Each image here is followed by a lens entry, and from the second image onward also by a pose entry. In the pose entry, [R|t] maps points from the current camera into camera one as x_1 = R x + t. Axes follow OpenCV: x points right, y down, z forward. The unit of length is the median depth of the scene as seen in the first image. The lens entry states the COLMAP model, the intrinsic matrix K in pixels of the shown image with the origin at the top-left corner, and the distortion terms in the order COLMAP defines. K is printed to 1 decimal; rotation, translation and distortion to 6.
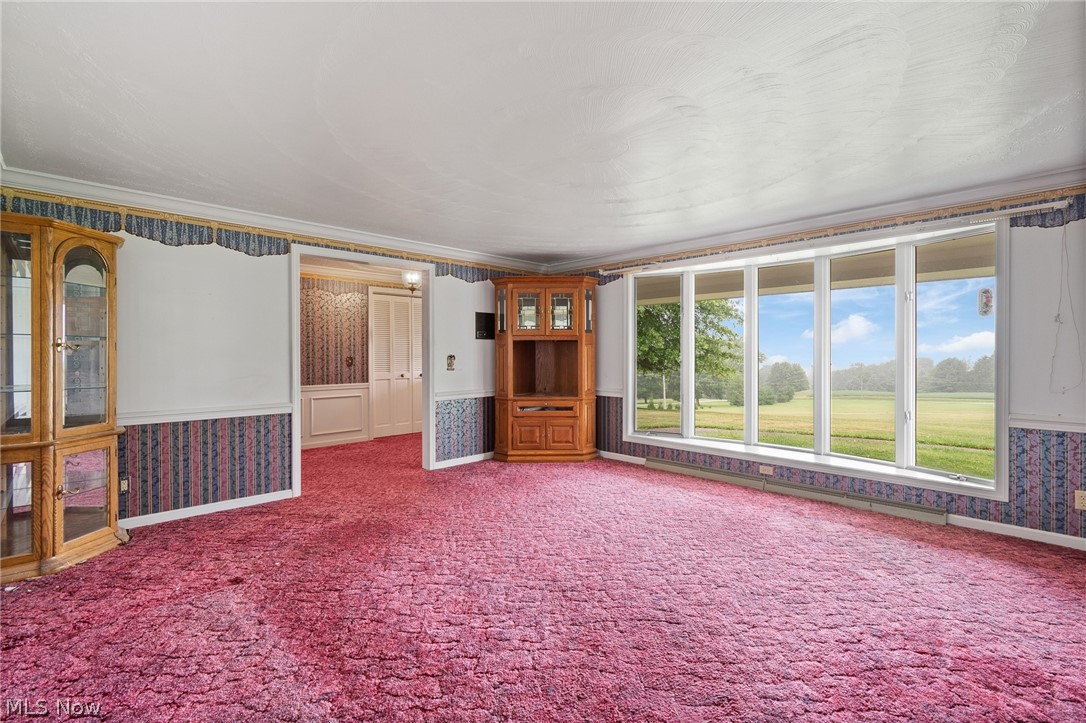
lens RADIAL K [[482.1, 0, 546.6], [0, 482.1, 360.0], [0, 0, 1]] dist [-0.001238, -0.000248]
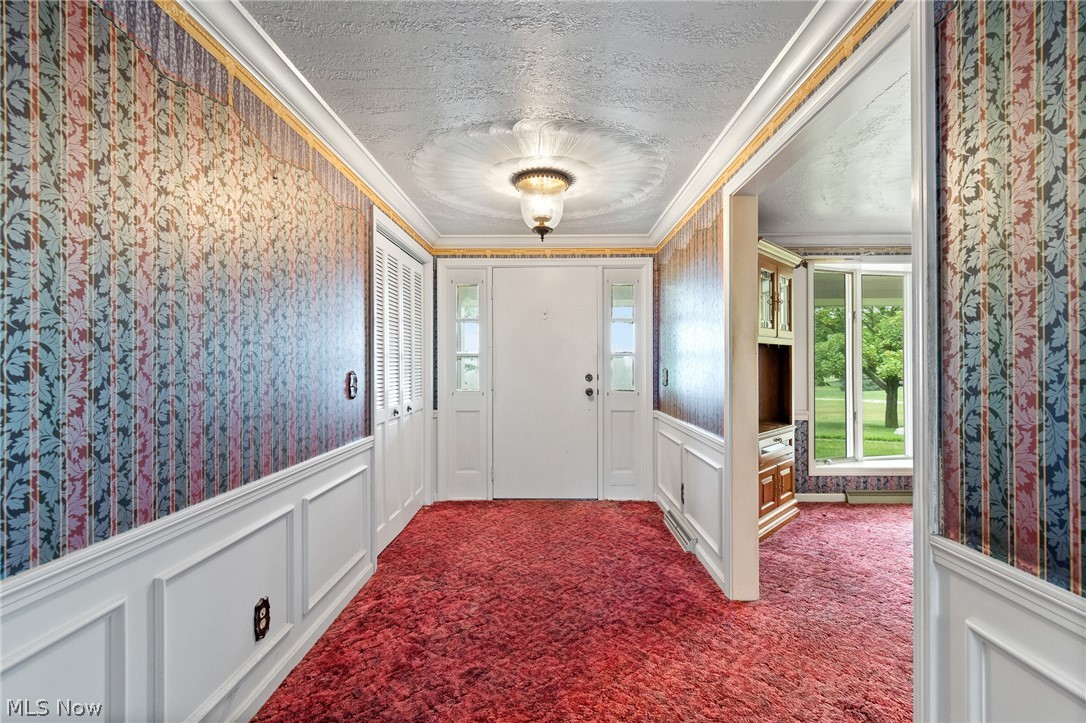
lens RADIAL K [[482.1, 0, 546.6], [0, 482.1, 360.0], [0, 0, 1]] dist [-0.001238, -0.000248]
pose [[0.712520, 0.008019, 0.701606, -0.734464], [0.012782, 0.999620, -0.024405, -0.006280], [-0.701536, 0.026357, 0.712147, 0.785280]]
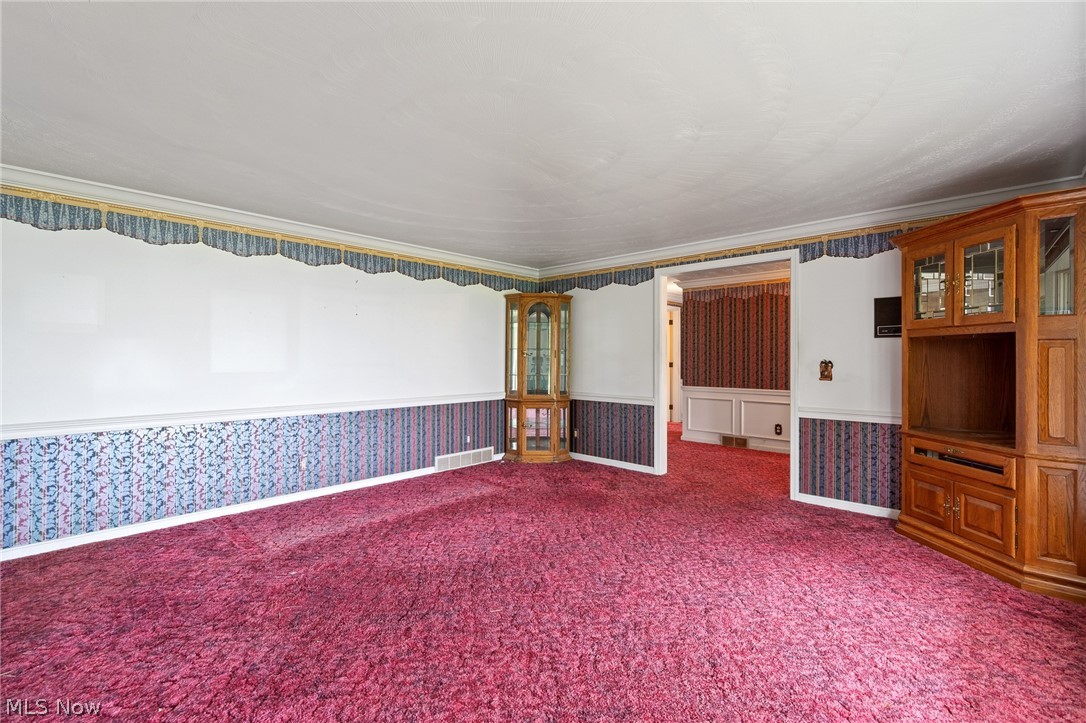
lens RADIAL K [[482.1, 0, 546.6], [0, 482.1, 360.0], [0, 0, 1]] dist [-0.001238, -0.000248]
pose [[0.035731, 0.006216, -0.999342, 0.559278], [-0.014930, 0.999872, 0.005685, -0.008857], [0.999250, 0.014717, 0.035819, 0.541138]]
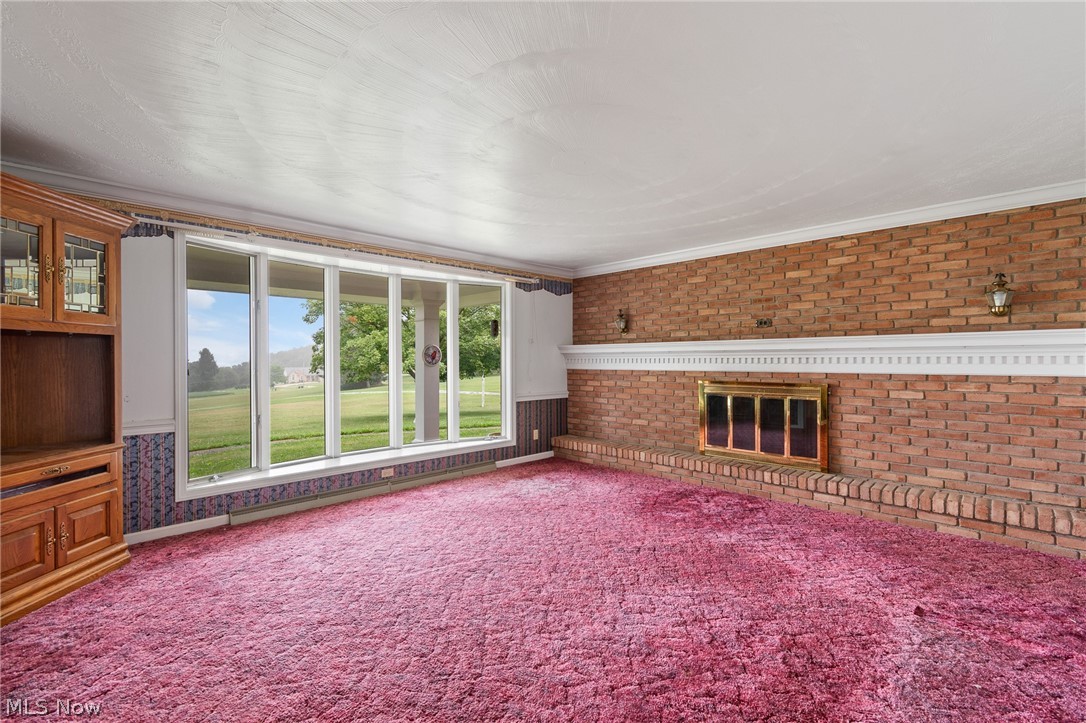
lens RADIAL K [[482.1, 0, 546.6], [0, 482.1, 360.0], [0, 0, 1]] dist [-0.001238, -0.000248]
pose [[-0.002213, -0.000824, 0.999997, -0.486519], [0.018926, 0.999821, 0.000866, -0.005792], [-0.999818, 0.018928, -0.002197, 0.558428]]
